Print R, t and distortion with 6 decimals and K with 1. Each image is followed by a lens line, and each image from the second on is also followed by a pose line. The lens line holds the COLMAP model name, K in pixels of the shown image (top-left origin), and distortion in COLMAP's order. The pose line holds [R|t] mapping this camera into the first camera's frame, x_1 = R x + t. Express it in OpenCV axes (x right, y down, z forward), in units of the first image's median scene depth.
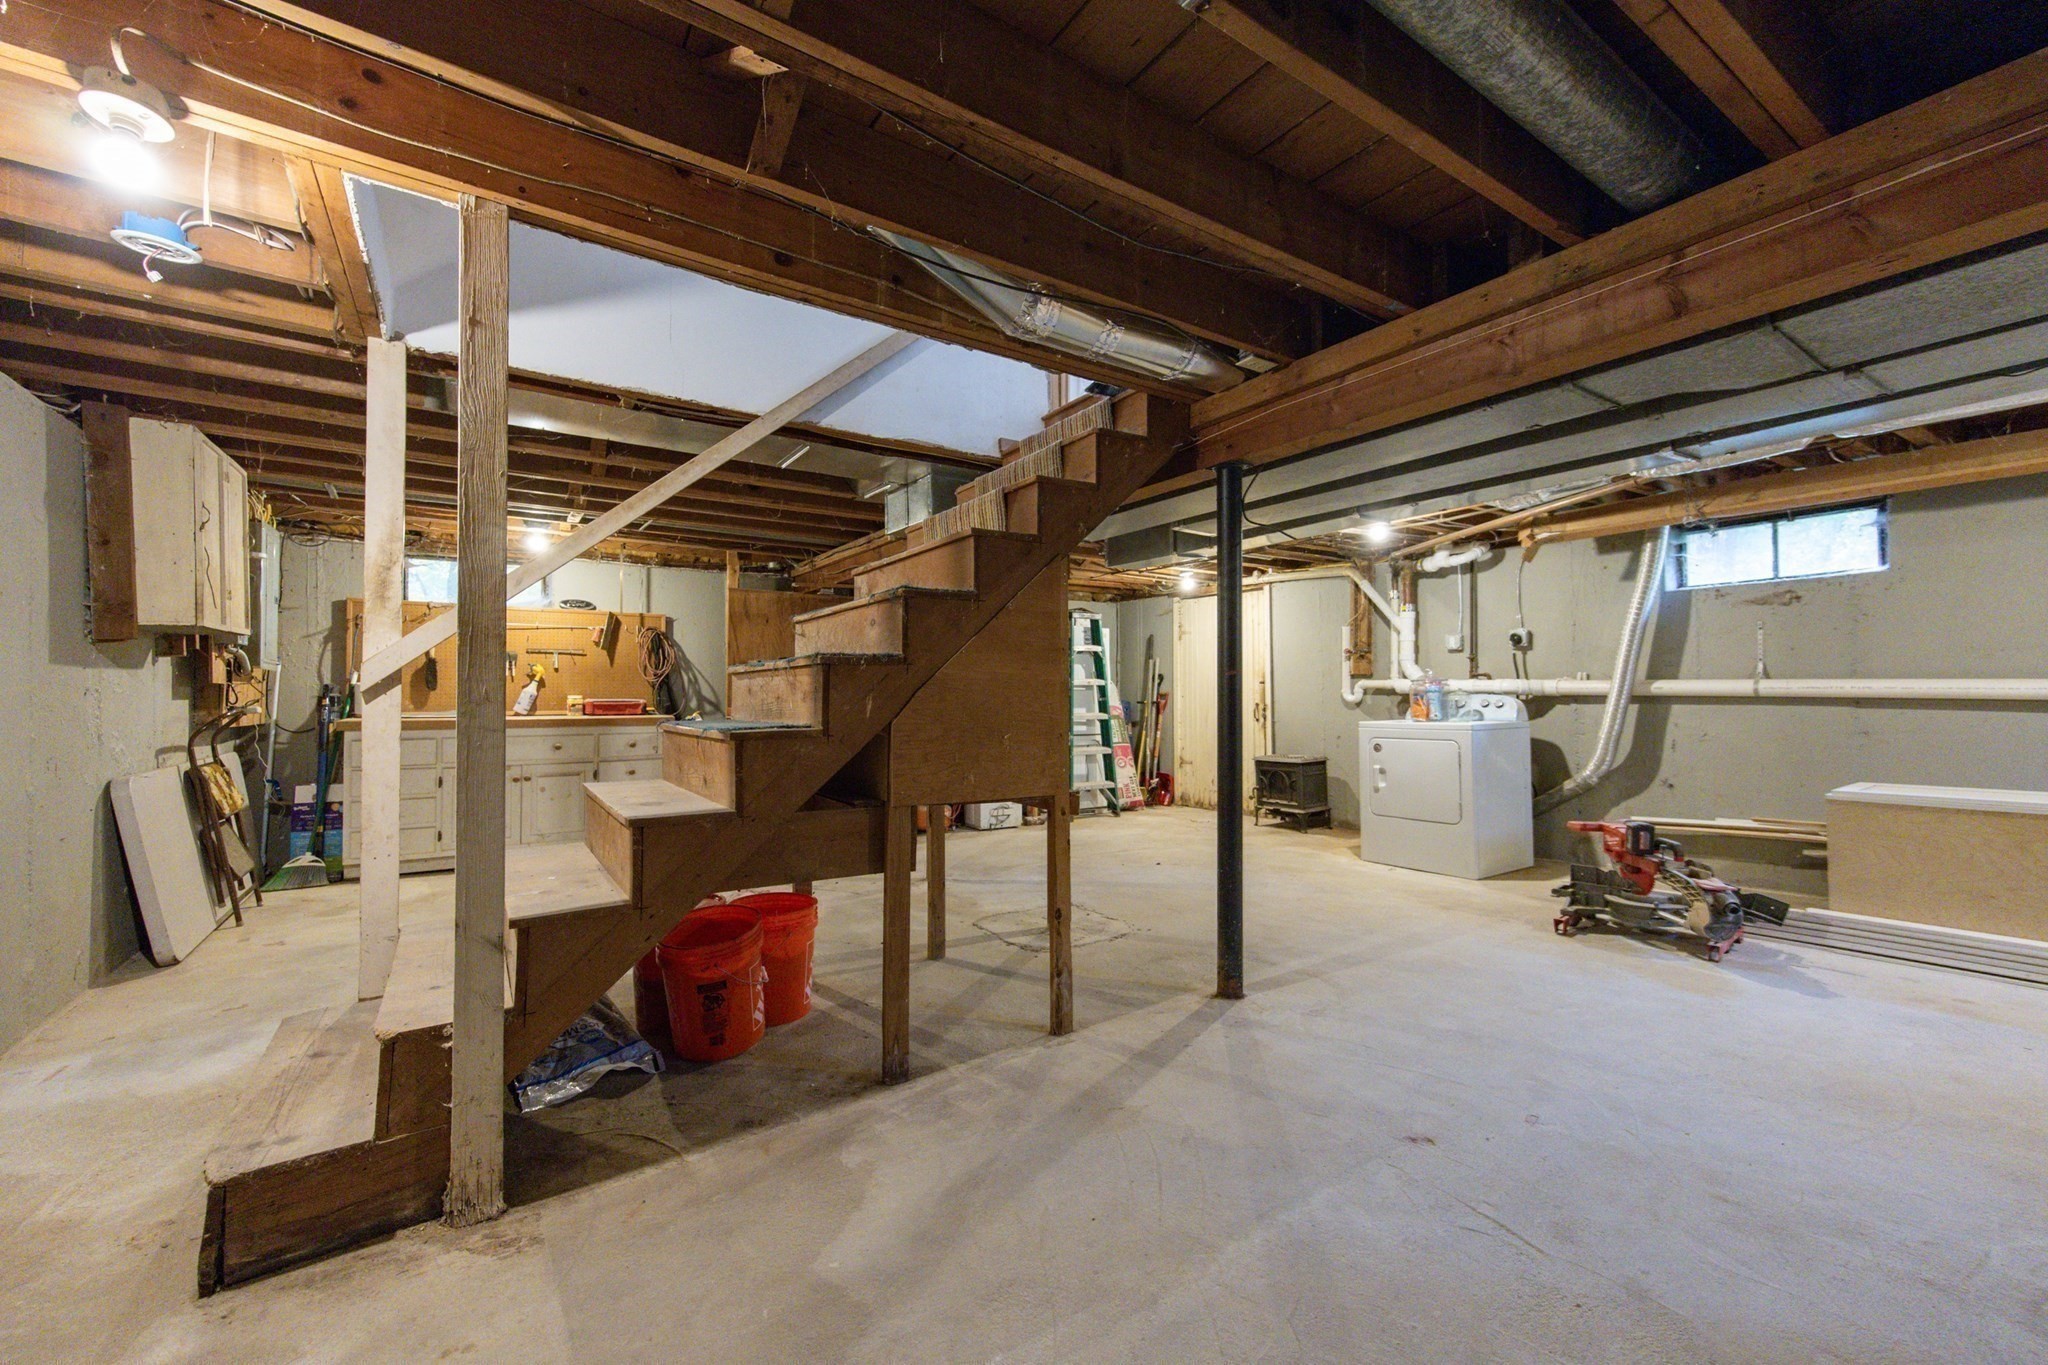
lens RADIAL K [[829.2, 0, 1024.0], [0, 829.2, 682.5], [0, 0, 1]] dist [0.018424, 0.000141]
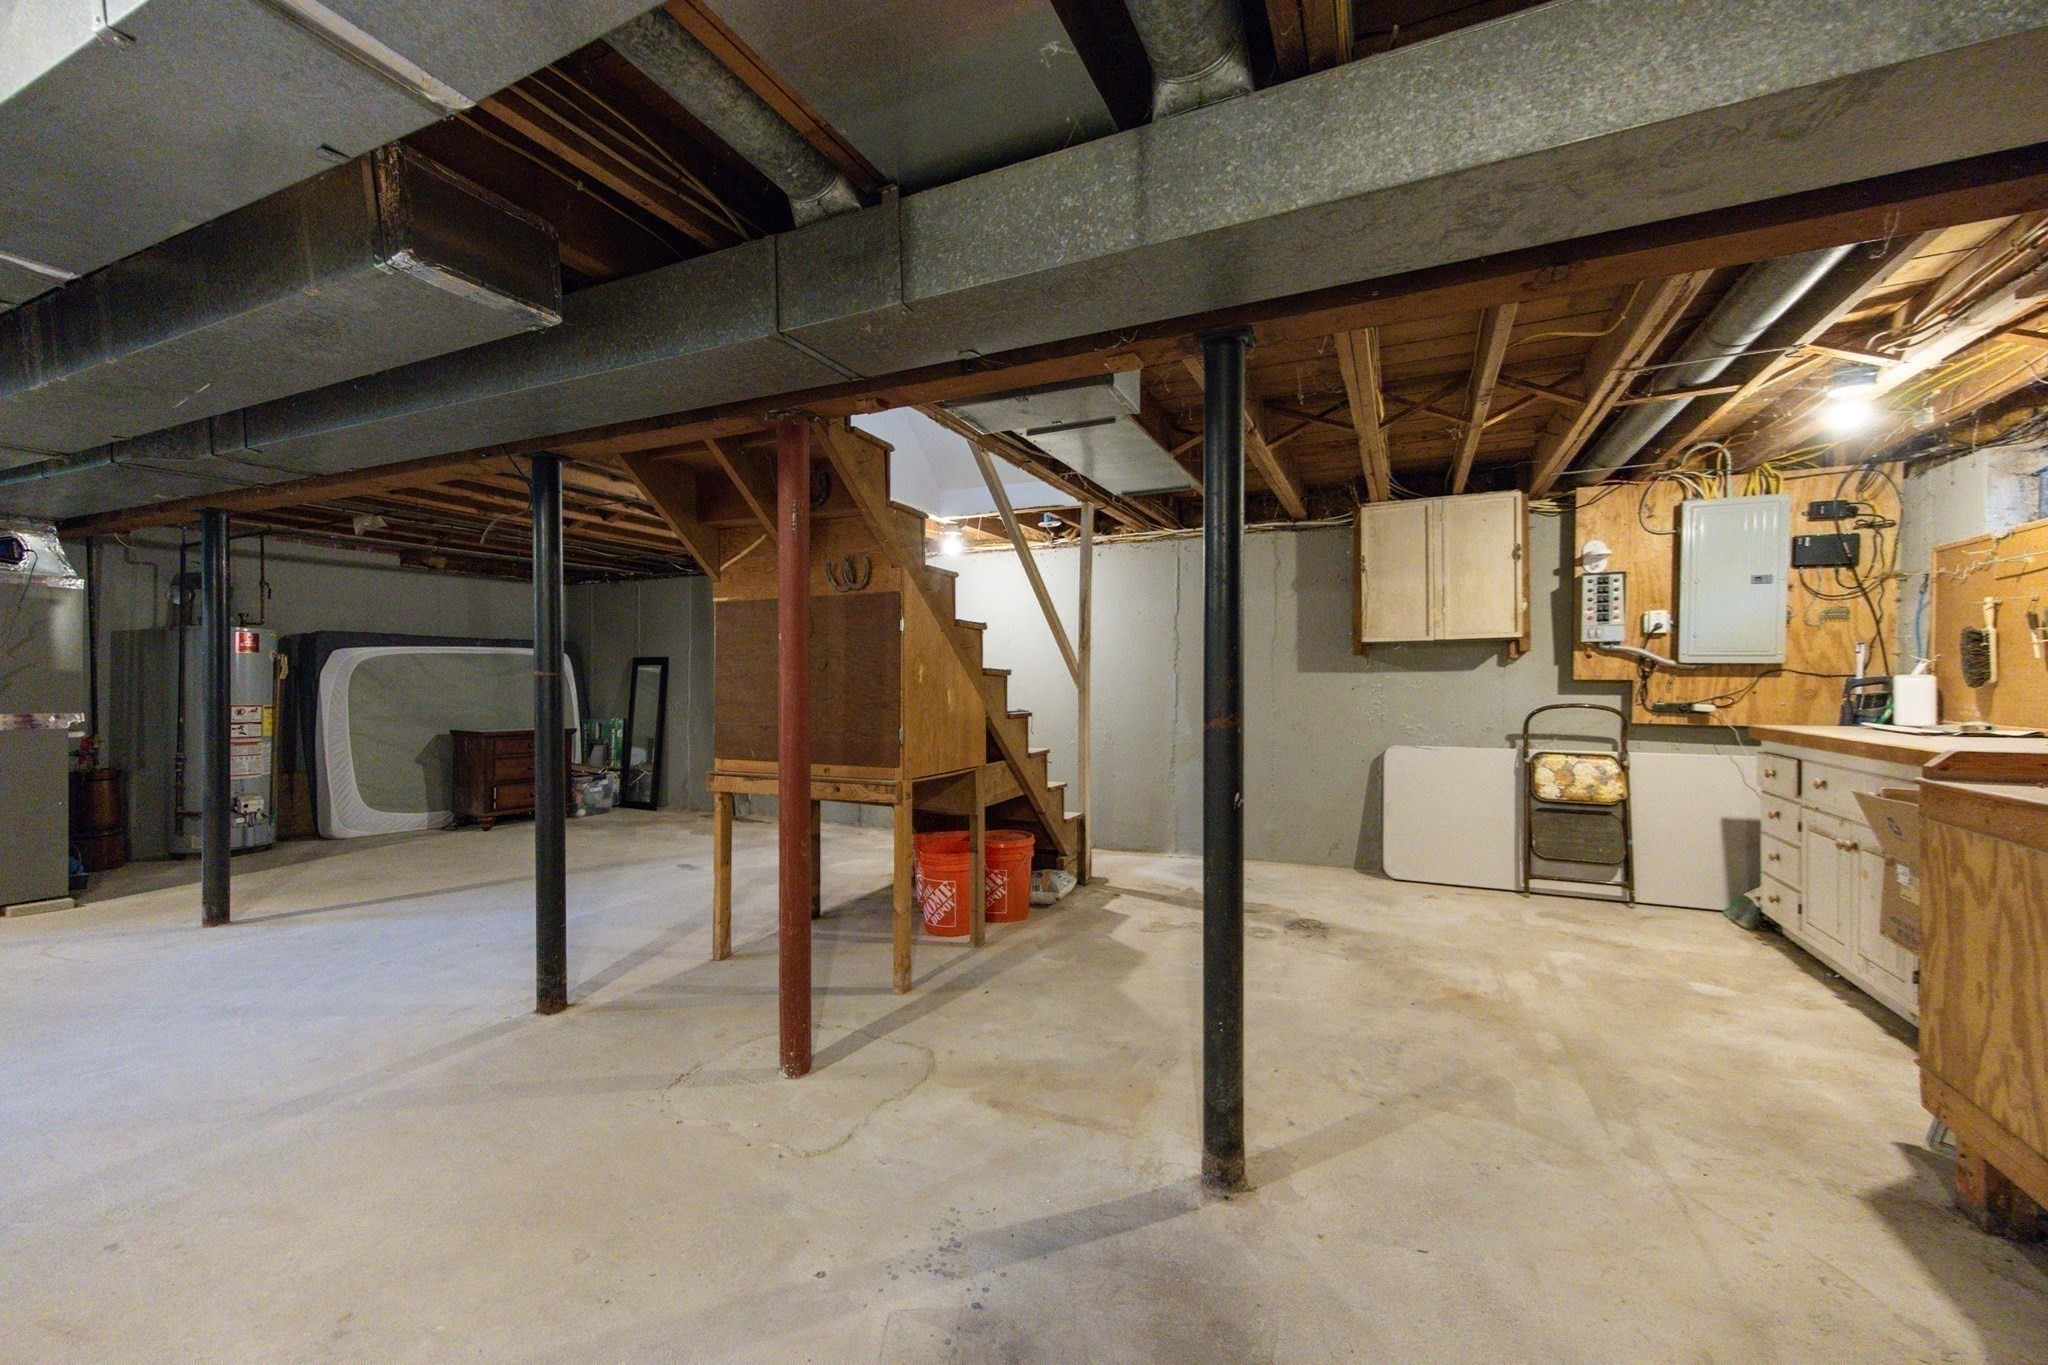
lens RADIAL K [[835.3, 0, 1026.9], [0, 835.3, 687.1], [0, 0, 1]] dist [0.008637, -0.000136]
pose [[-0.854200, 0.003212, -0.519935, 0.136385], [0.008125, 0.999941, -0.007171, 0.007610], [0.519882, -0.010350, -0.854175, 1.025673]]
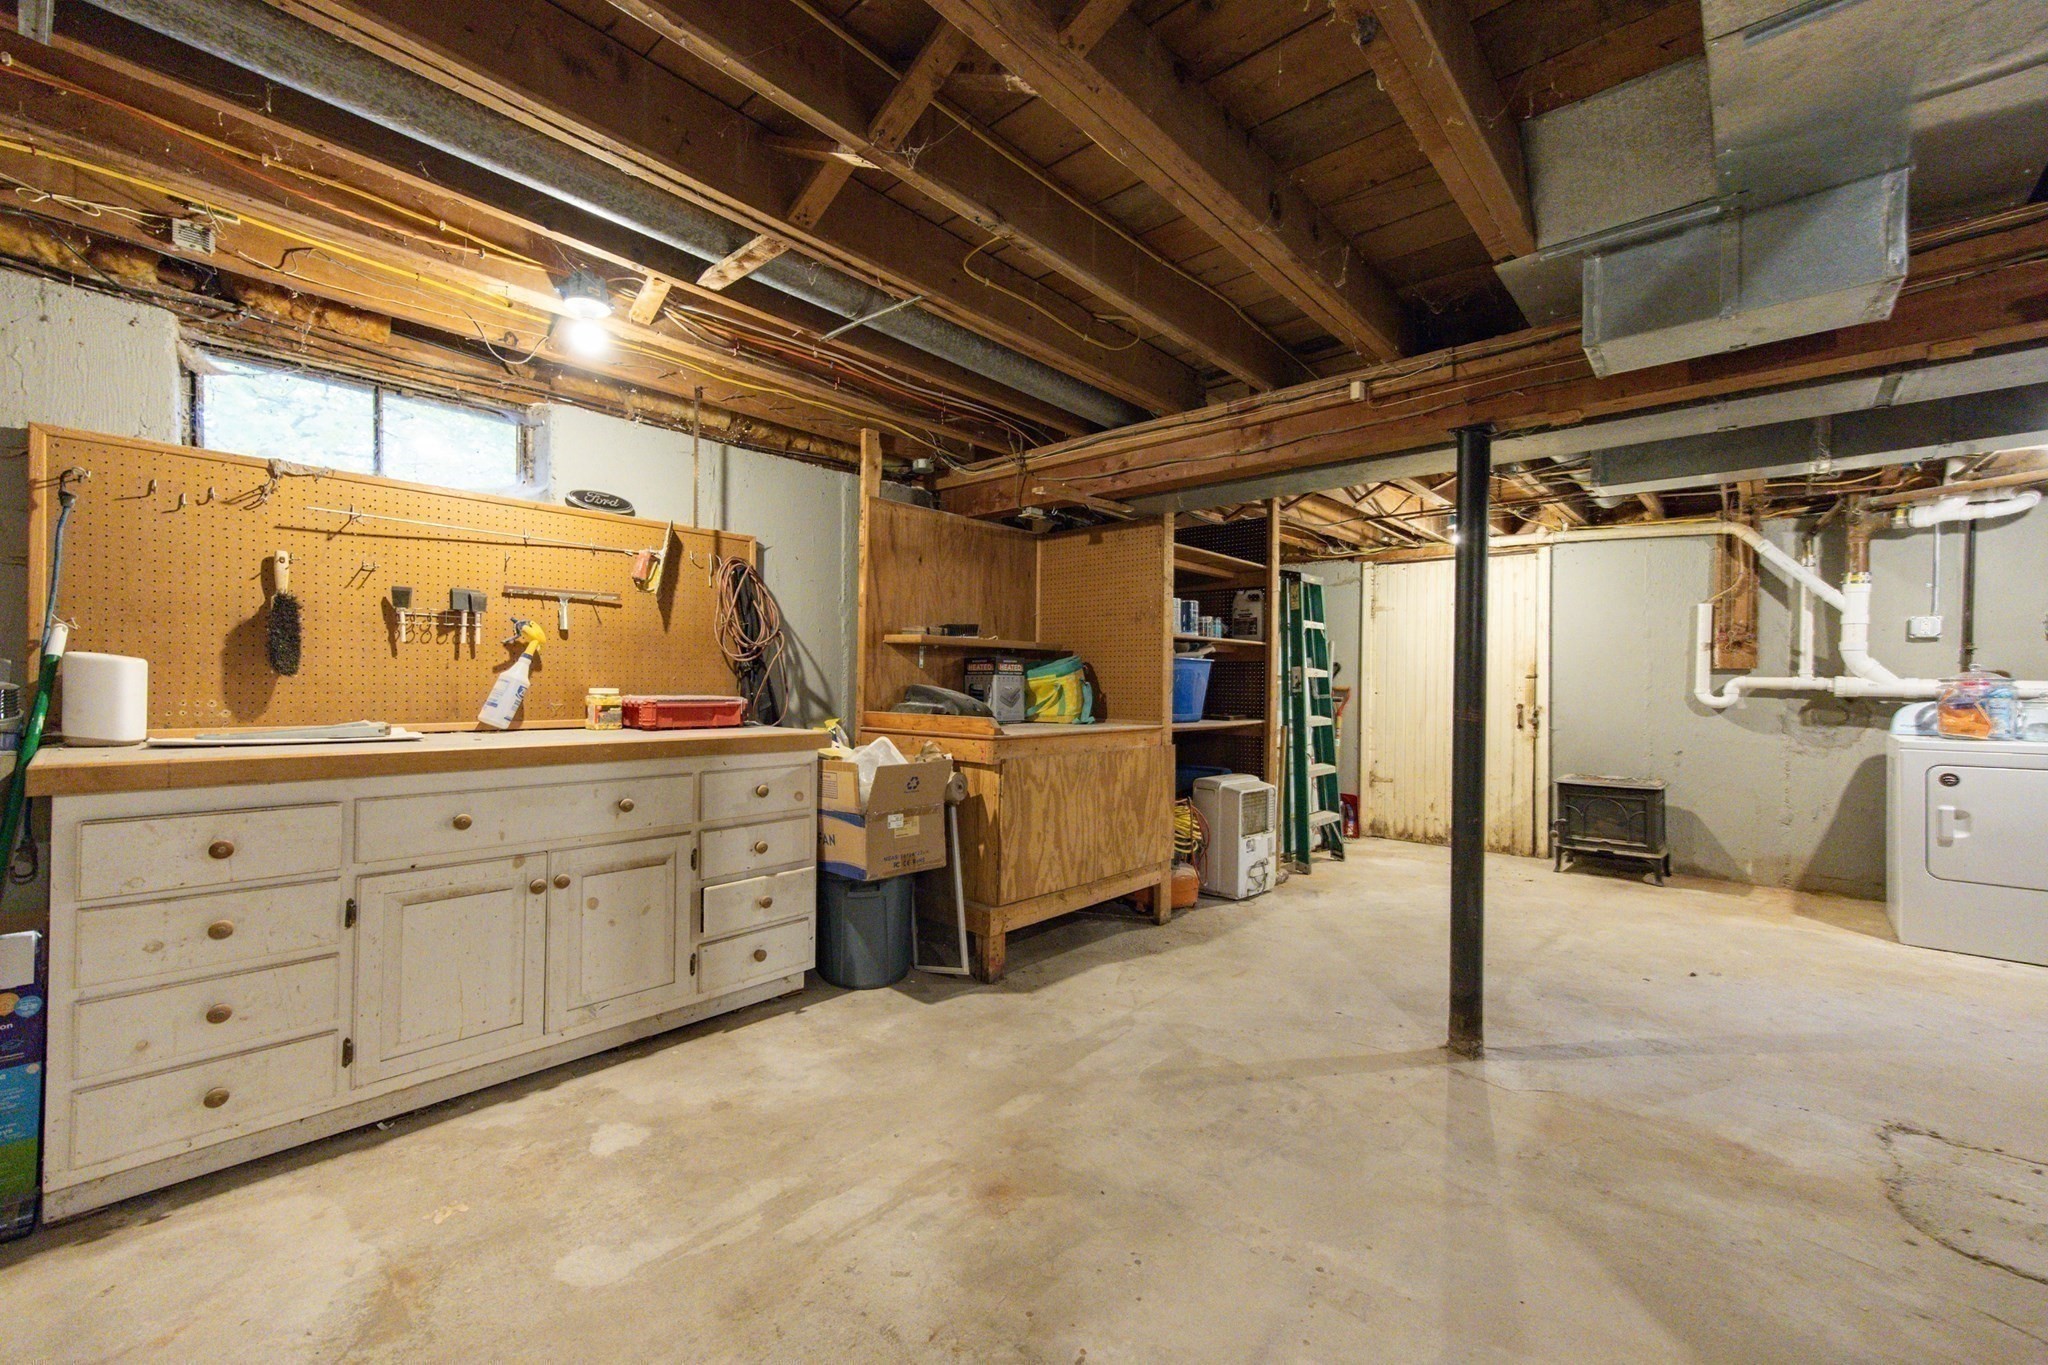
lens RADIAL K [[829.2, 0, 1024.0], [0, 829.2, 682.5], [0, 0, 1]] dist [0.018424, 0.000141]
pose [[0.969467, 0.011386, 0.244959, -0.403466], [-0.015533, 0.999767, 0.015005, 0.001163], [-0.244731, -0.018352, 0.969417, 0.450059]]
